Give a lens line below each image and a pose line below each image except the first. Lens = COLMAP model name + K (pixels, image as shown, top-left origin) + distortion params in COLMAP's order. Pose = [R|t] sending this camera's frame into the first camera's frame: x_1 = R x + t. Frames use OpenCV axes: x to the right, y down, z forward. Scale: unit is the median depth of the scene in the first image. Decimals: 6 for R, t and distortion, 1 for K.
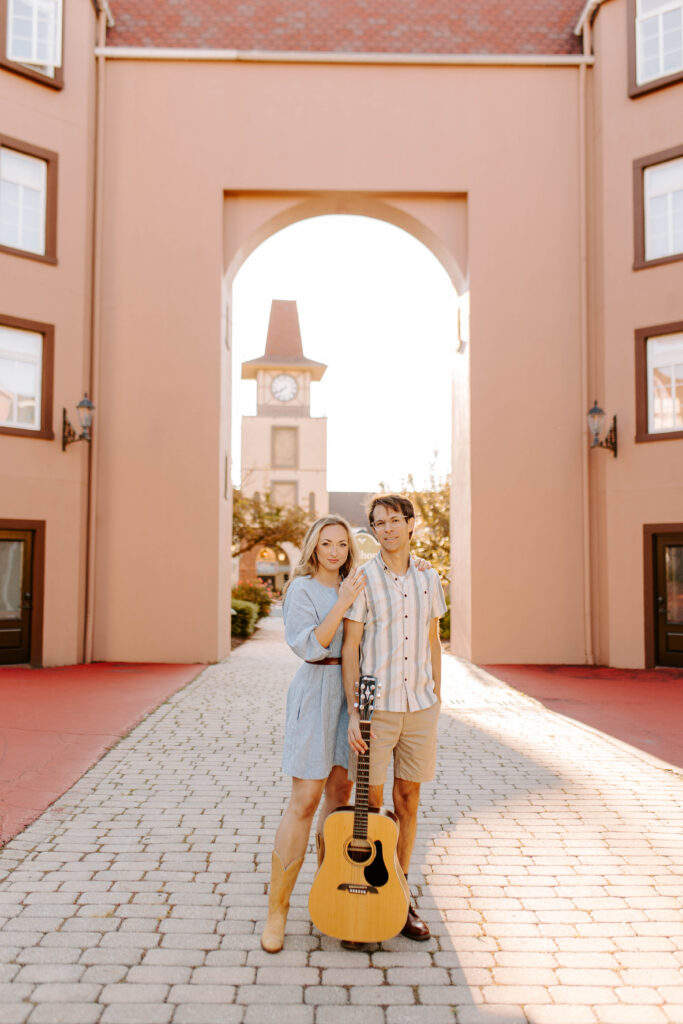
lens RADIAL K [[977.4, 0, 341.5], [0, 977.4, 512.0], [0, 0, 1]] dist [0.046213, 0.000351]
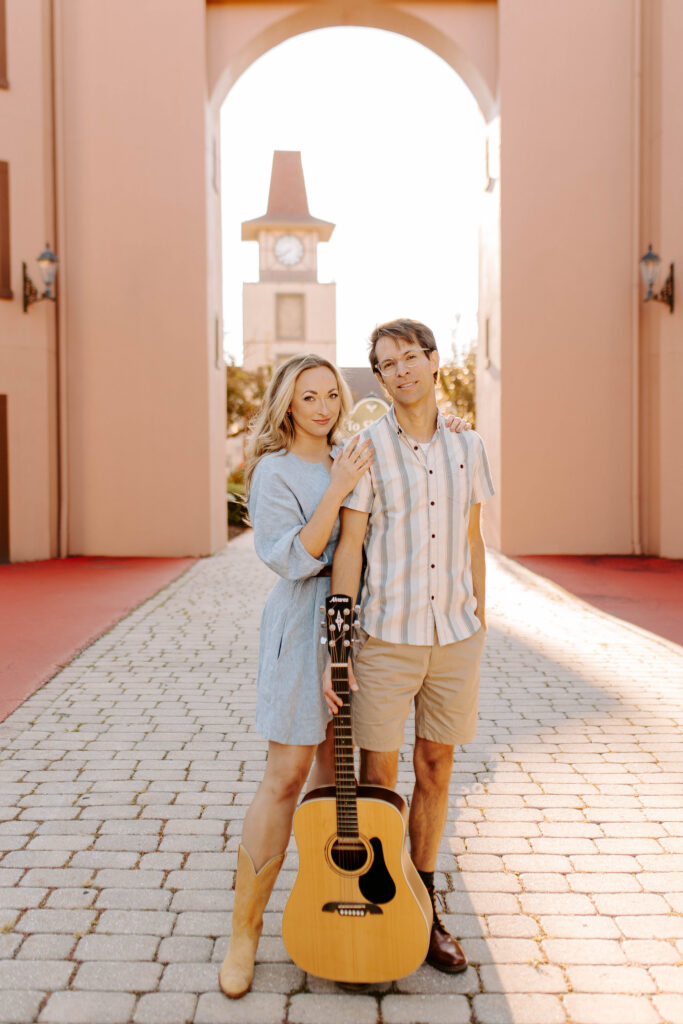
lens RADIAL K [[1006.8, 0, 344.3], [0, 1006.8, 518.9], [0, 0, 1]] dist [-0.014214, 0.016040]
pose [[0.999876, -0.008870, -0.013035, 0.008945], [0.010410, 0.992320, 0.123259, 0.018796], [0.011841, -0.123379, 0.992289, 0.185404]]
